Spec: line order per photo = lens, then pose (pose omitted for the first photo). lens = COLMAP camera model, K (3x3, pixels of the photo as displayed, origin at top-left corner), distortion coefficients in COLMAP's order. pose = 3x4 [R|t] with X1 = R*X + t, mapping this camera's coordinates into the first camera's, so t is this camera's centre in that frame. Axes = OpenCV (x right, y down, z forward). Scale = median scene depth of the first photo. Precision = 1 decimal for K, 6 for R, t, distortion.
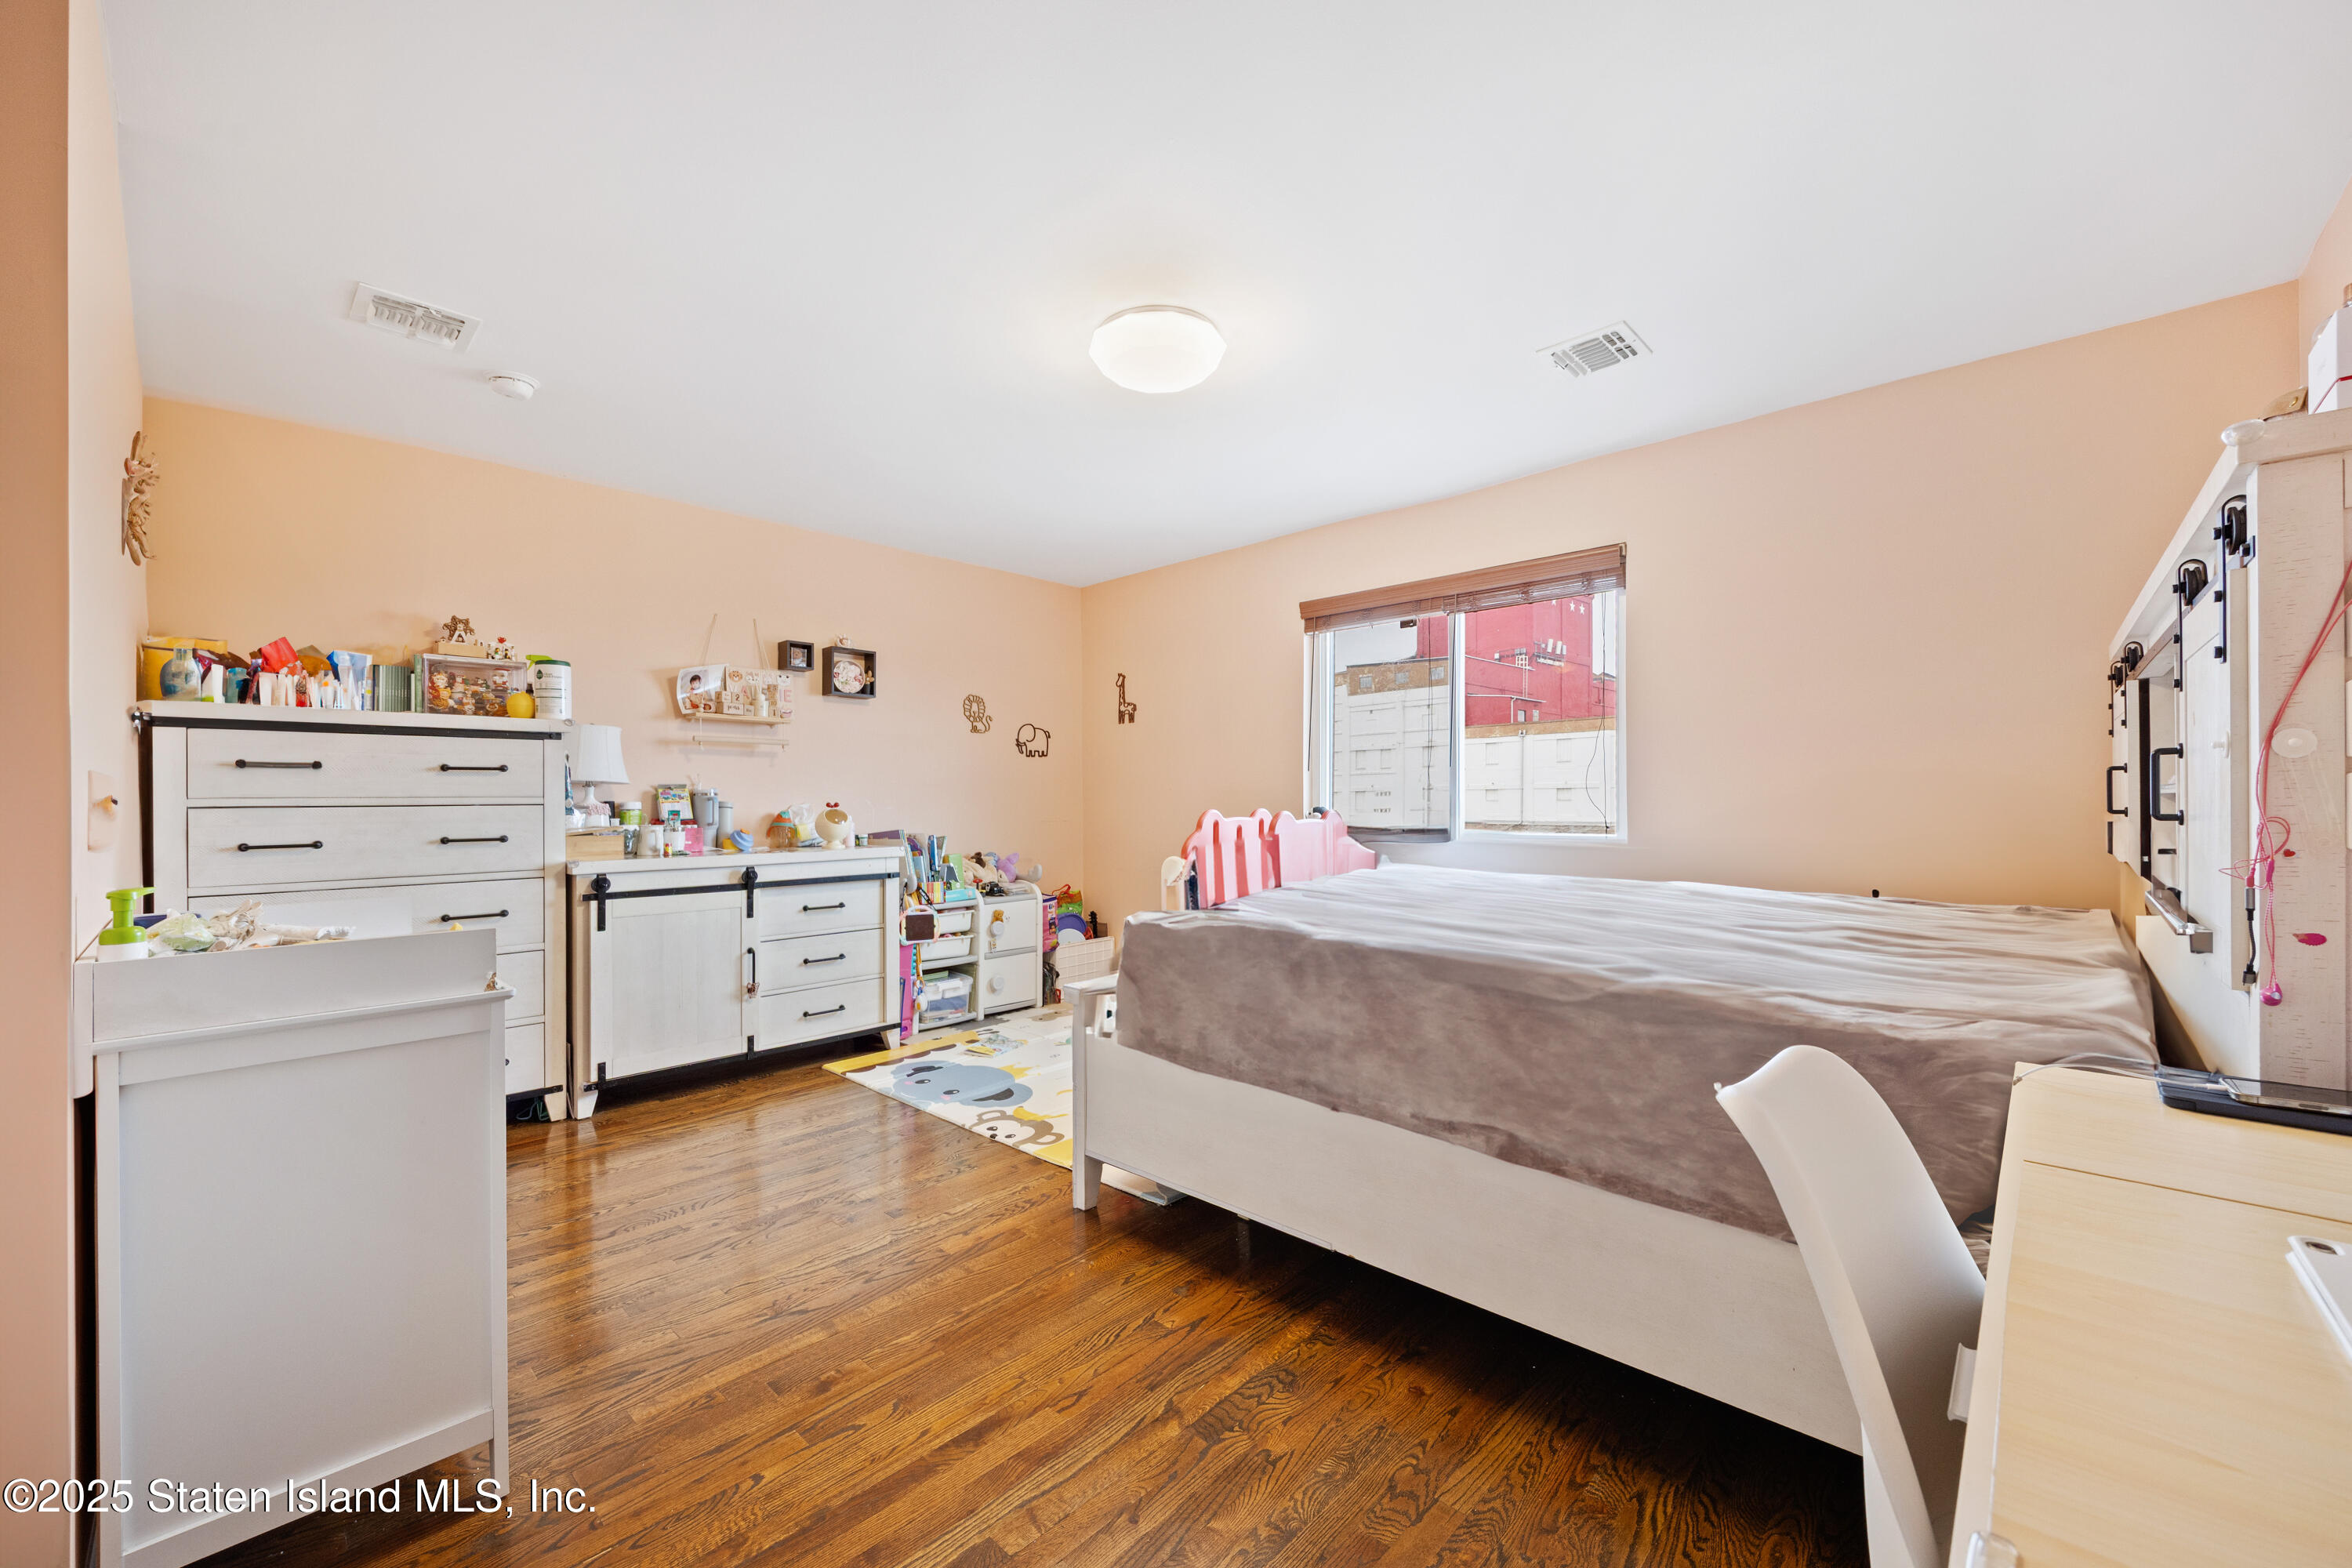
lens RADIAL K [[926.8, 0, 1168.3], [0, 926.8, 796.6], [0, 0, 1]] dist [-0.001108, -0.000867]
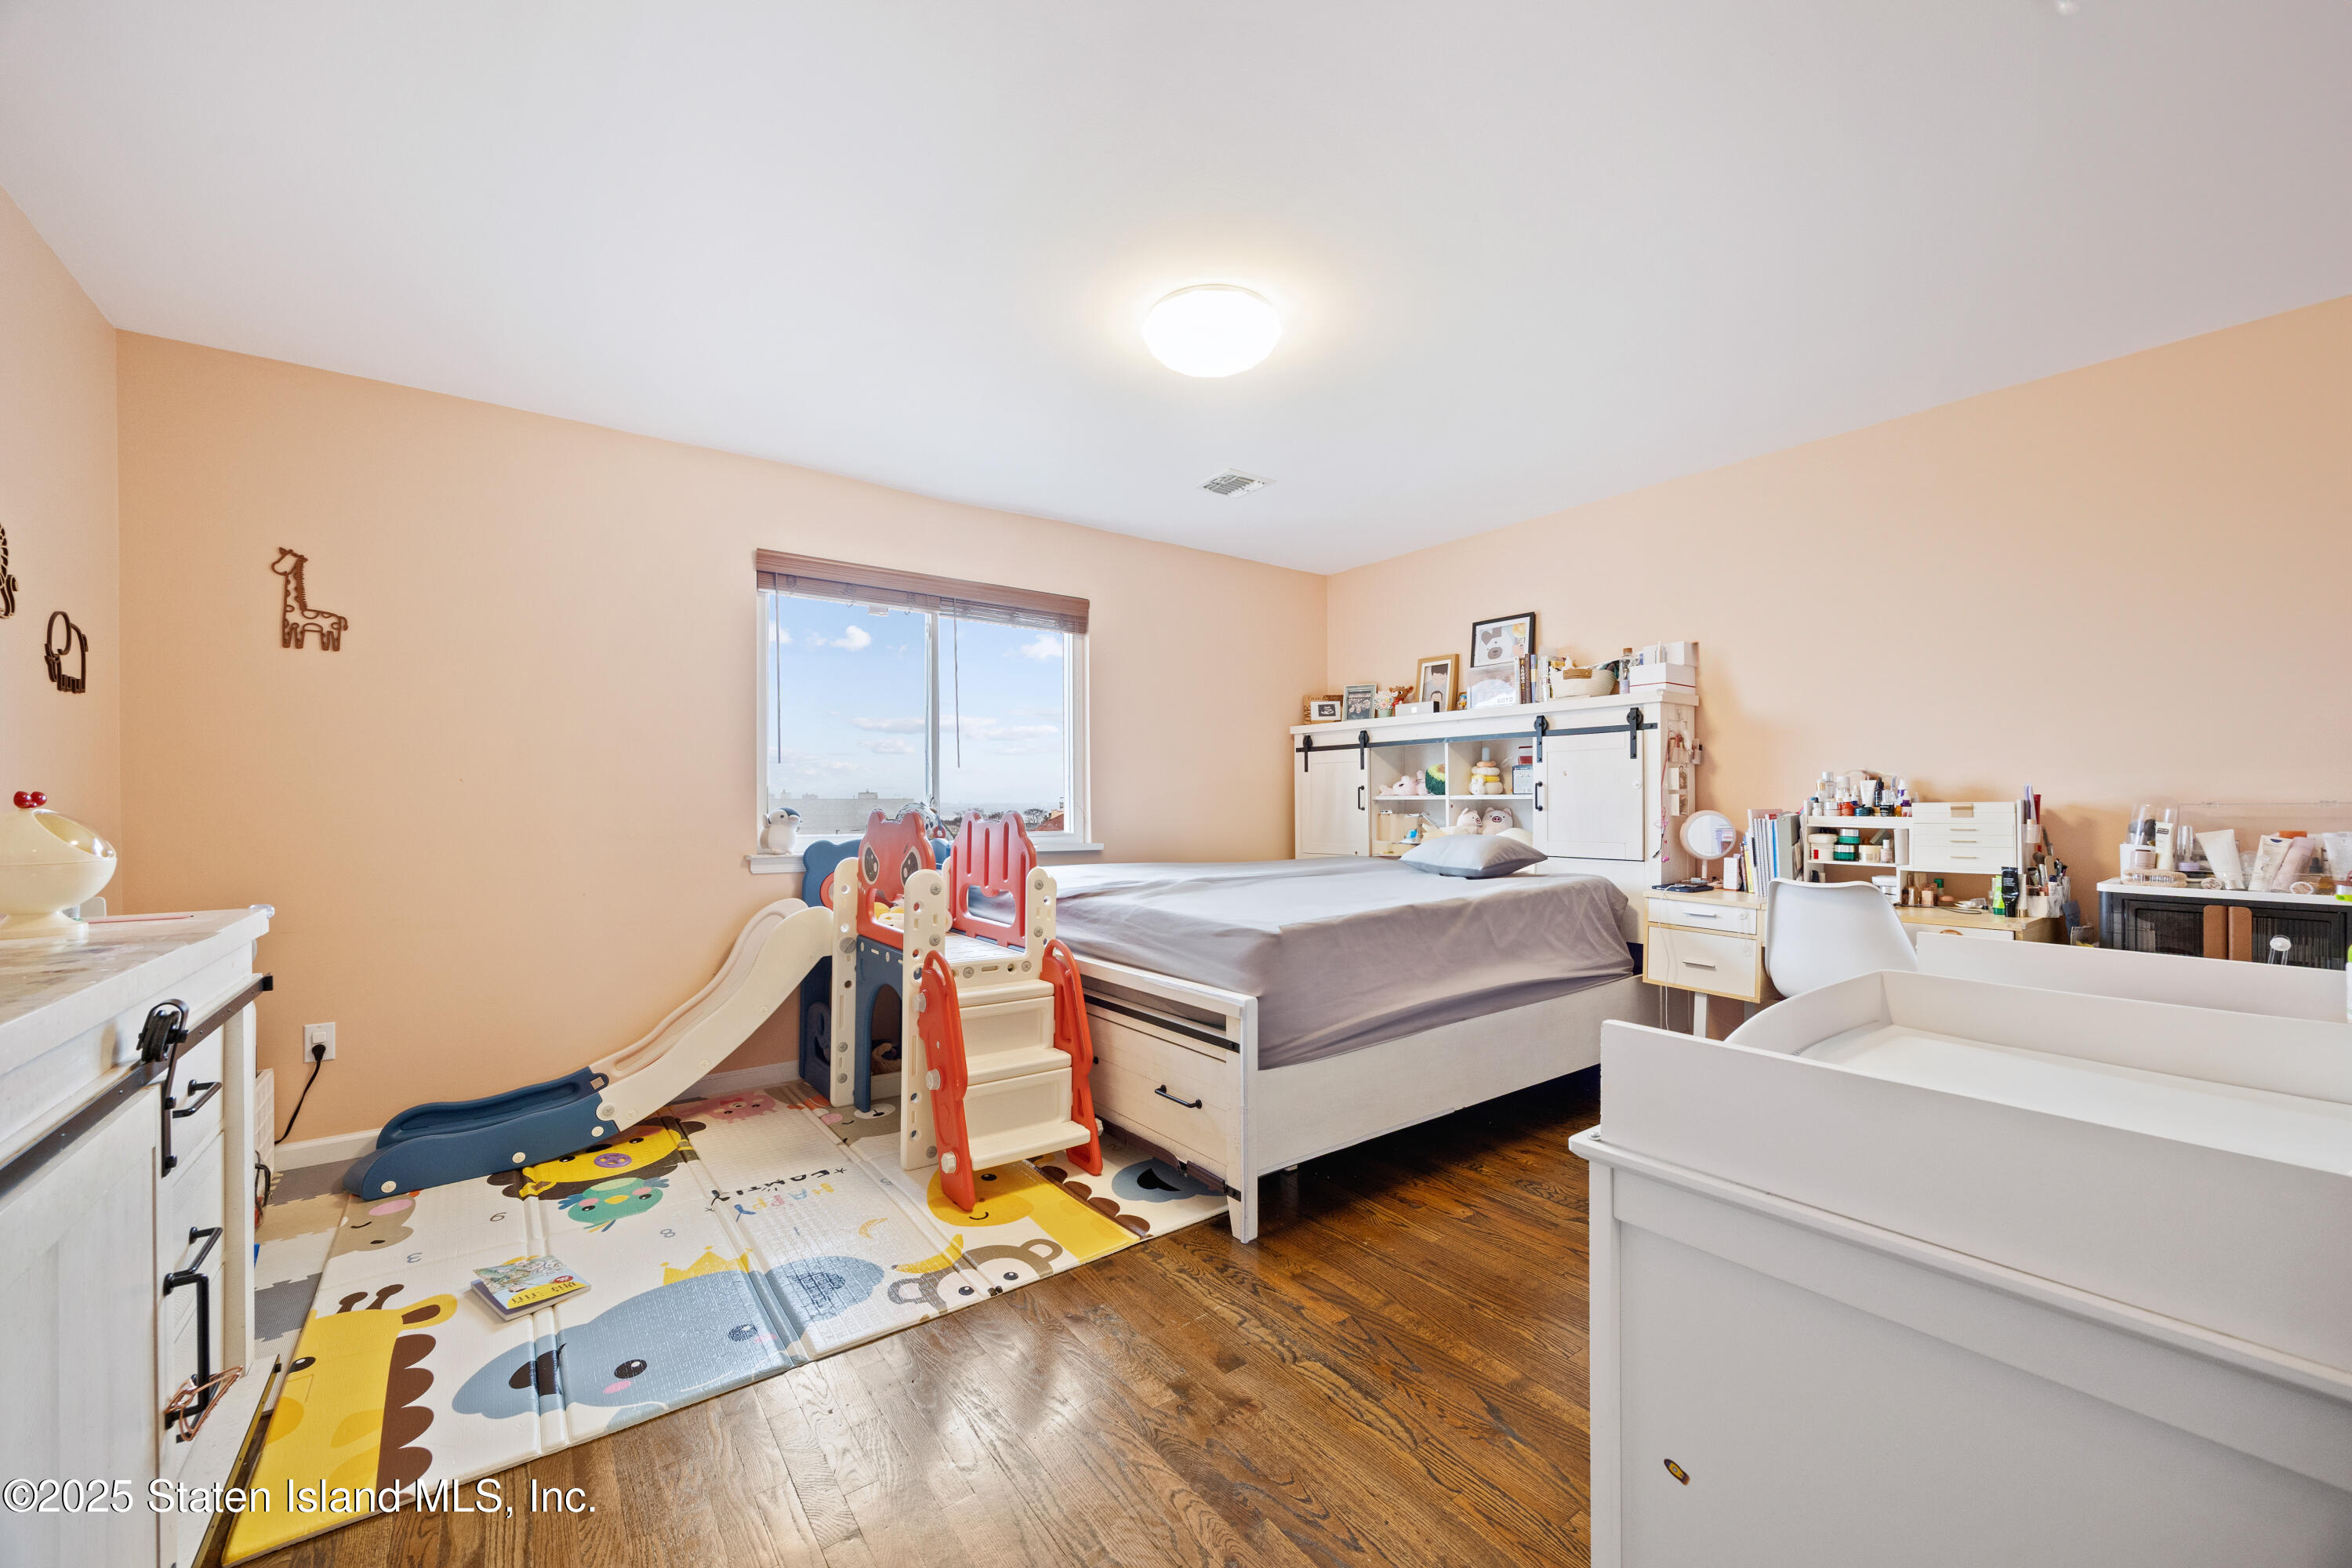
lens RADIAL K [[926.8, 0, 1170.7], [0, 926.8, 798.4], [0, 0, 1]] dist [-0.001108, -0.000867]
pose [[0.161358, 0.007050, 0.986871, -0.802532], [-0.006775, 0.999959, -0.006036, 0.007616], [-0.986873, -0.005712, 0.161399, 0.730395]]
